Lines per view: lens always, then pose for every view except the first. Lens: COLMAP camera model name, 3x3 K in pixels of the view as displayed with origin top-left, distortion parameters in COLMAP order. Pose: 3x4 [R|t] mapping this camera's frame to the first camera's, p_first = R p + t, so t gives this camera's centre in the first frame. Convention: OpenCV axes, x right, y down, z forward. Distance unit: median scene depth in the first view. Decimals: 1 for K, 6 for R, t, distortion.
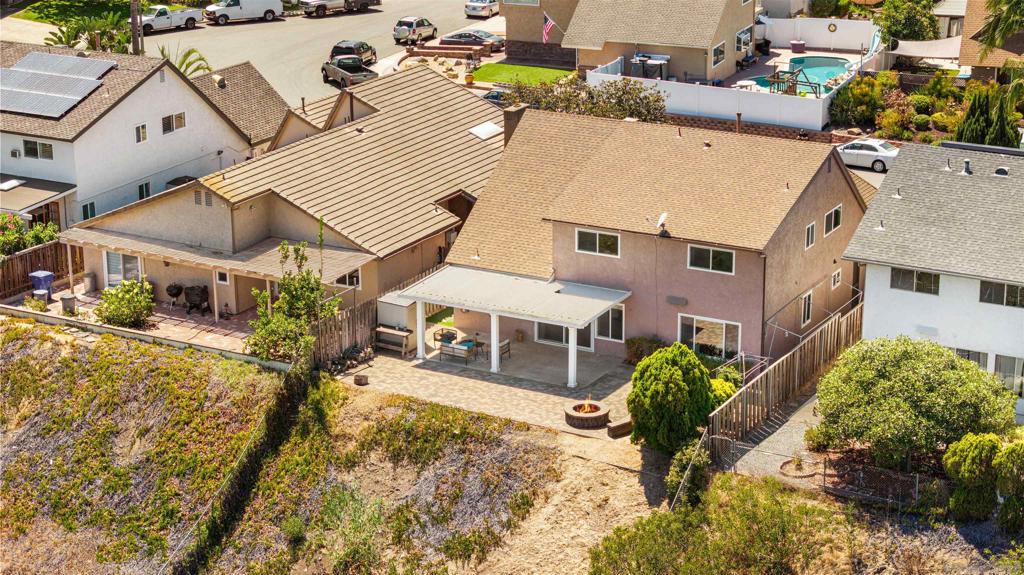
lens RADIAL K [[2097.2, 0, 512.0], [0, 2097.2, 287.5], [0, 0, 1]] dist [-0.098820, 0.215348]
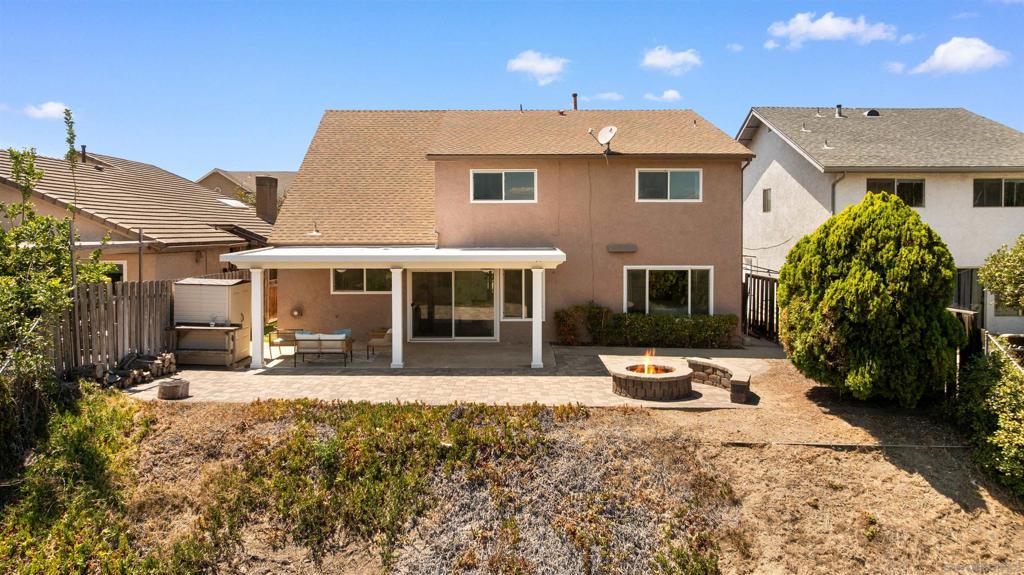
lens RADIAL K [[733.4, 0, 513.4], [0, 733.4, 251.6], [0, 0, 1]] dist [-0.020505, 0.001202]
pose [[0.868796, -0.009987, 0.495070, -0.087606], [0.149139, 0.958649, -0.242385, 0.066586], [-0.472178, 0.284417, 0.834359, 0.812690]]
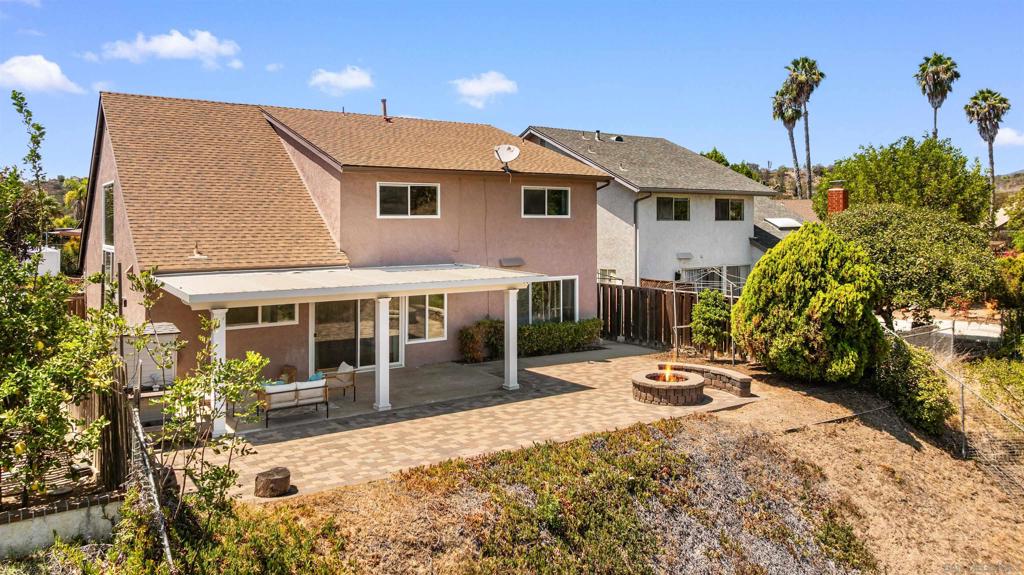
lens RADIAL K [[738.9, 0, 515.0], [0, 738.9, 220.2], [0, 0, 1]] dist [-0.021243, -0.001333]
pose [[0.425532, 0.005016, 0.904929, -0.173228], [0.276862, 0.951313, -0.135464, 0.029351], [-0.861551, 0.308184, 0.403426, 0.898685]]
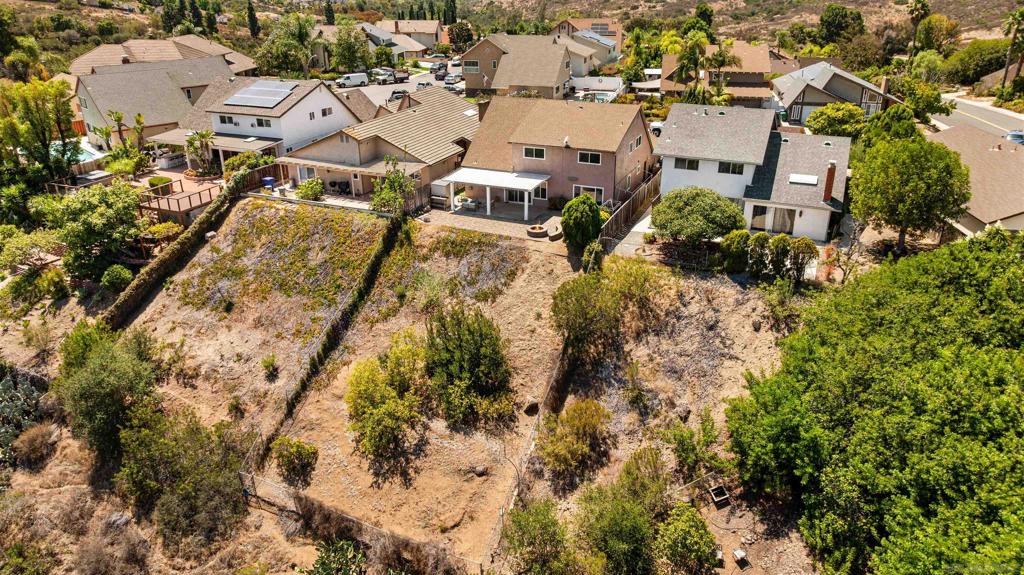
lens RADIAL K [[720.6, 0, 512.0], [0, 720.6, 287.5], [0, 0, 1]] dist [-0.017857, -0.001755]
pose [[0.995077, -0.040483, 0.090462, -0.055175], [0.031040, 0.994149, 0.103464, 0.039588], [-0.094121, -0.100146, 0.990511, 0.269538]]
